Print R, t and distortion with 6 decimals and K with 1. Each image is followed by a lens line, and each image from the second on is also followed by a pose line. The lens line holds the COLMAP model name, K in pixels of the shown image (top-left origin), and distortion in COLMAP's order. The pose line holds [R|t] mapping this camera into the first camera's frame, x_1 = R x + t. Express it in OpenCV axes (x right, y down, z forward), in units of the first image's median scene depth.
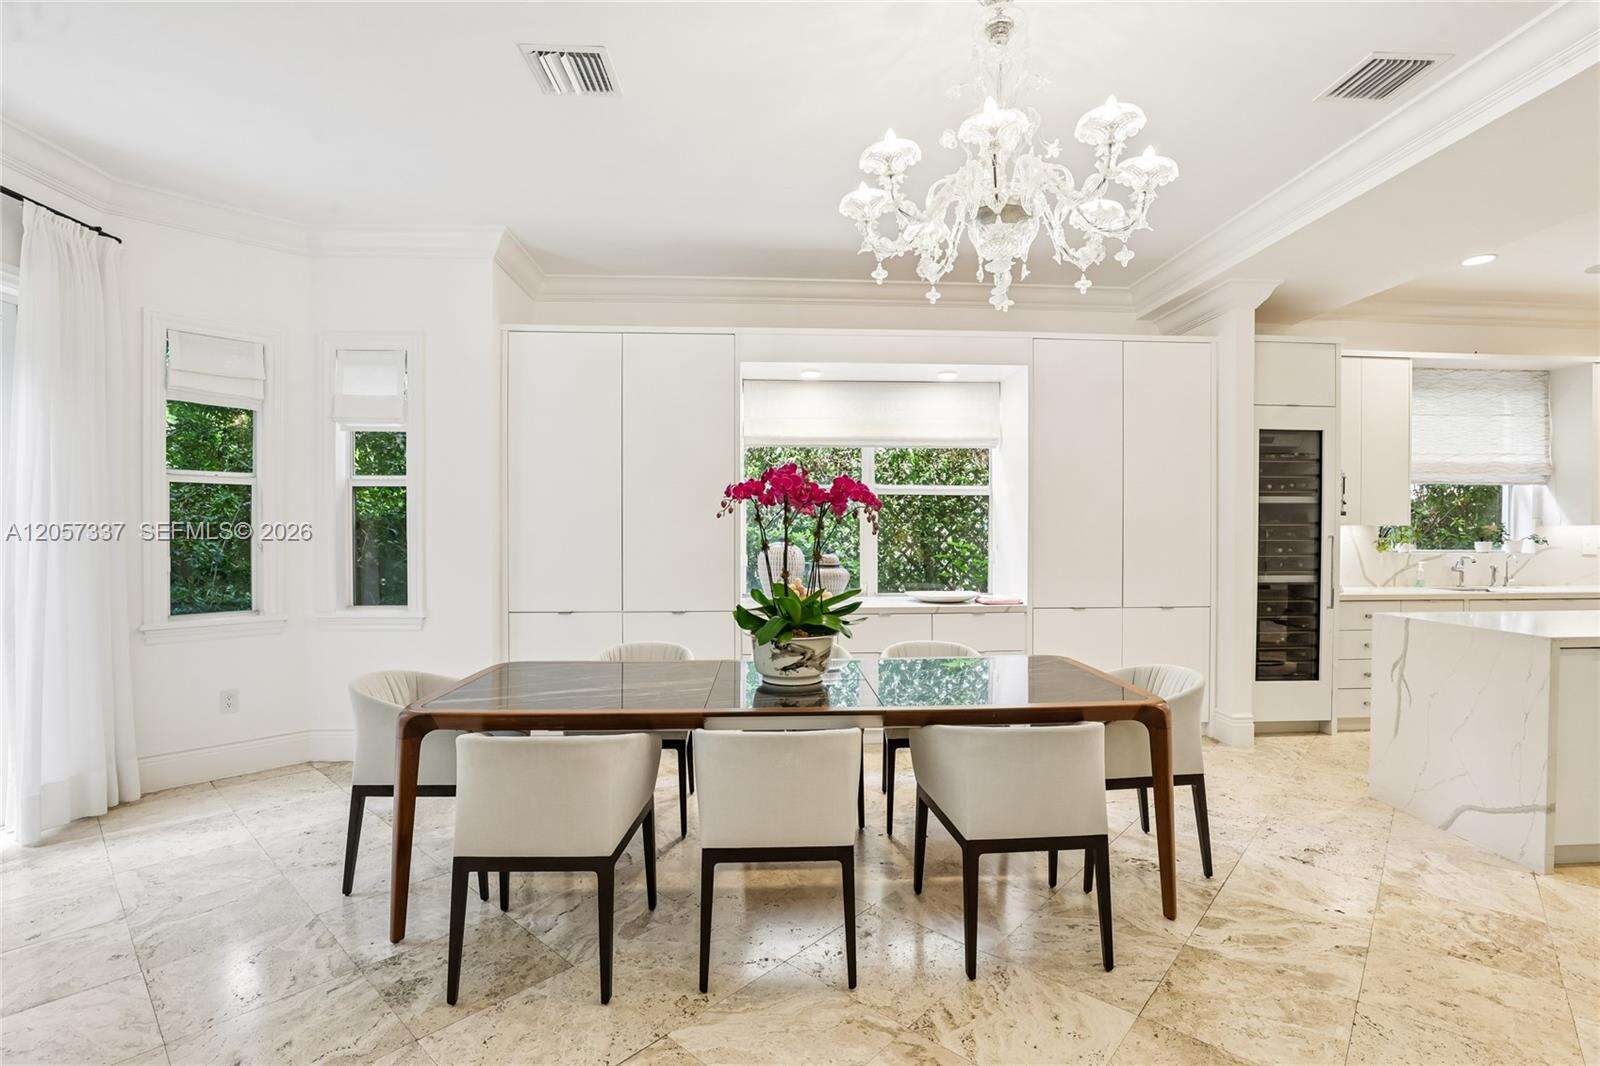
lens RADIAL K [[735.8, 0, 807.1], [0, 735.8, 537.7], [0, 0, 1]] dist [-0.028150, 0.003061]
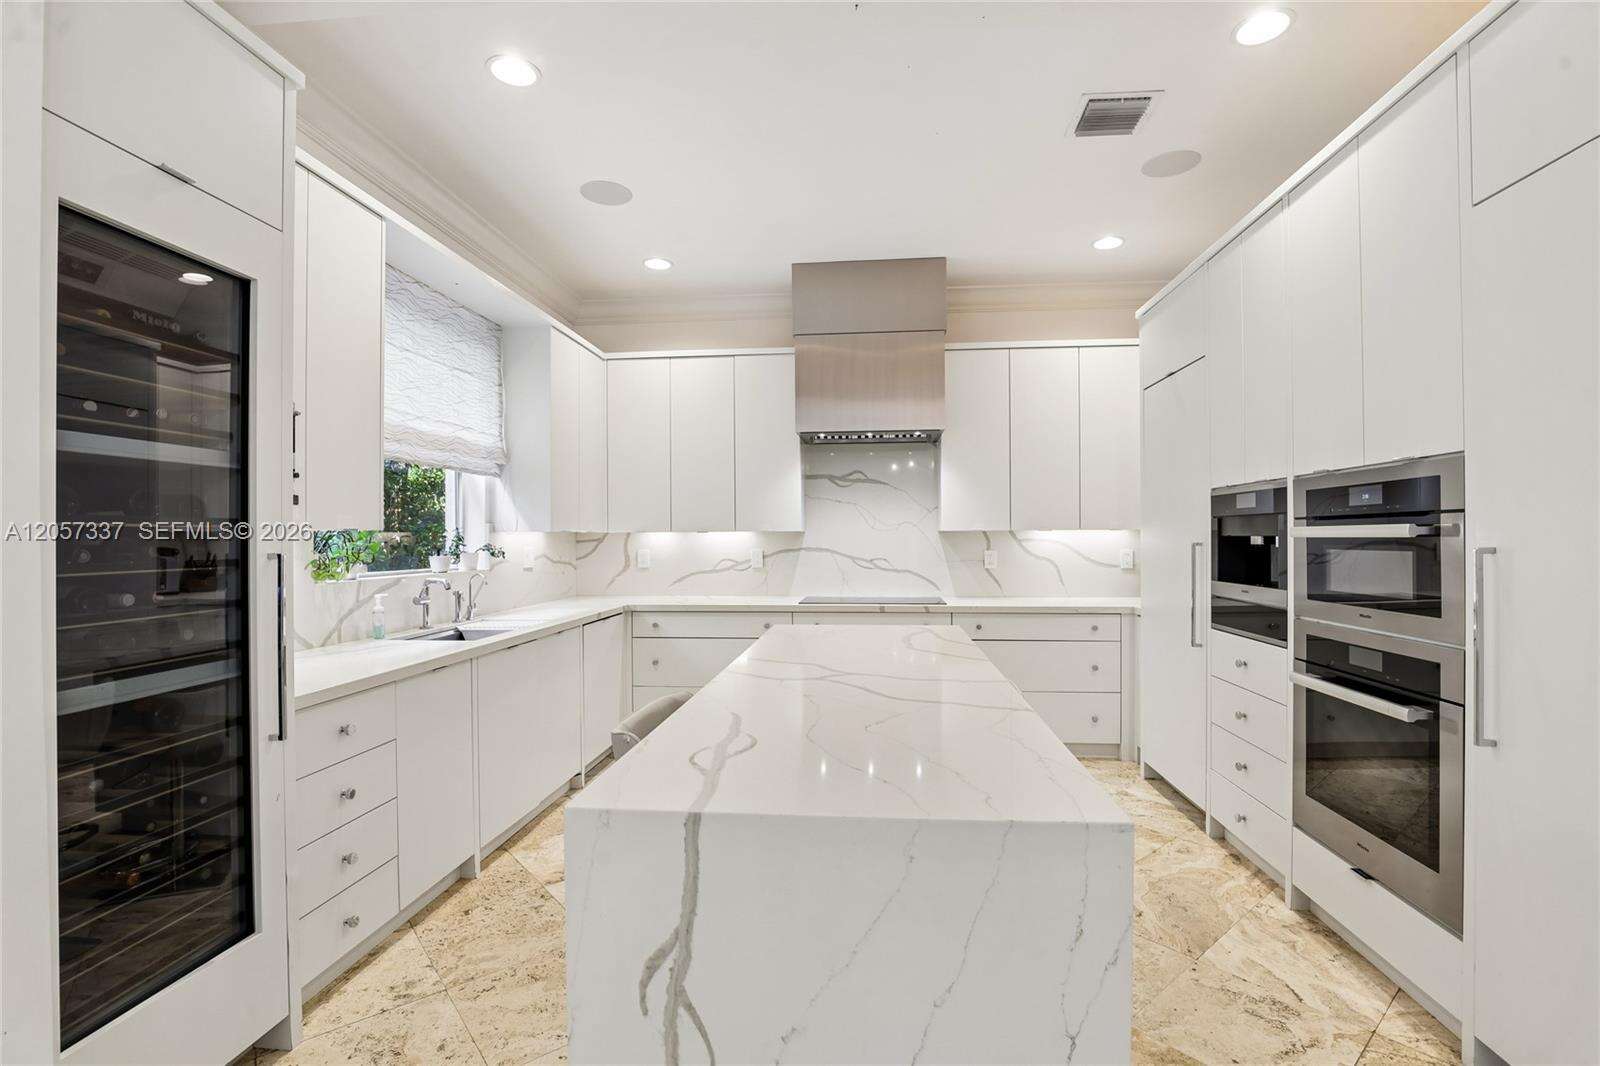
lens RADIAL K [[735.8, 0, 803.2], [0, 735.8, 539.5], [0, 0, 1]] dist [-0.028150, 0.003061]
pose [[0.156879, -0.005386, 0.987603, 0.378972], [0.015542, 0.999875, 0.002984, -0.007160], [-0.987496, 0.014881, 0.156943, 0.655284]]
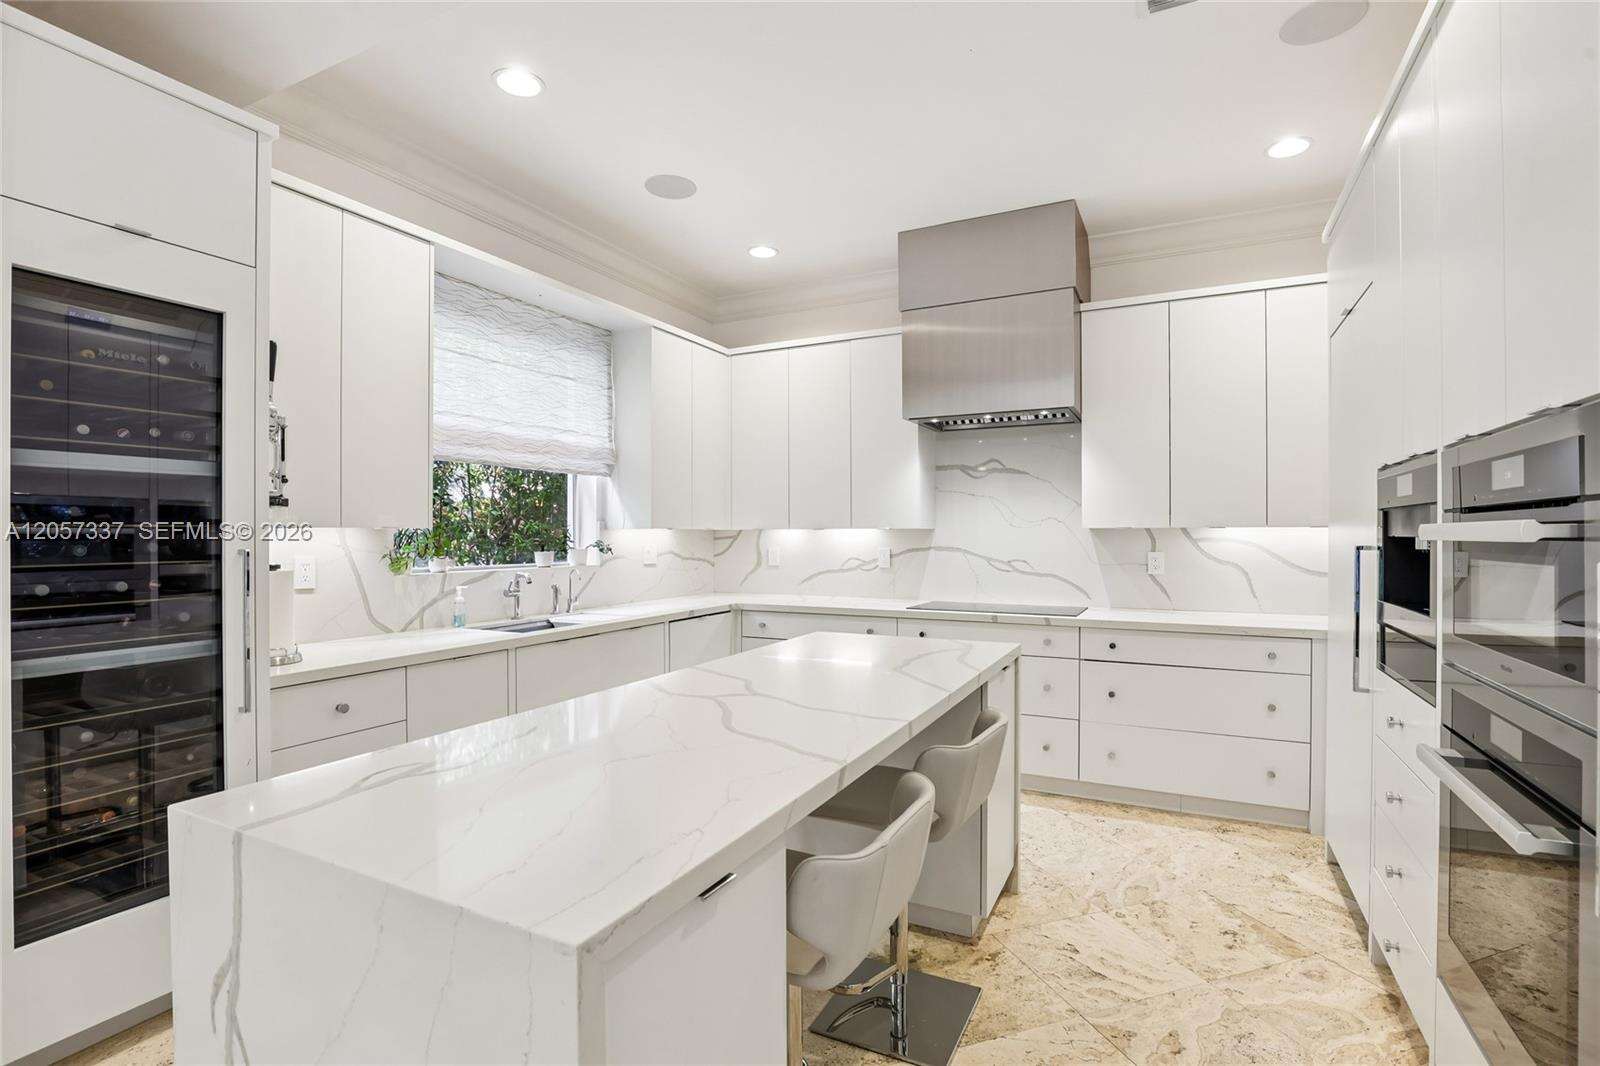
lens RADIAL K [[735.8, 0, 800.4], [0, 735.8, 548.3], [0, 0, 1]] dist [-0.028150, 0.003061]
pose [[0.507570, -0.018781, 0.861406, 0.511354], [0.011851, 0.999820, 0.014816, -0.006408], [-0.861529, 0.002689, 0.507701, 0.474853]]
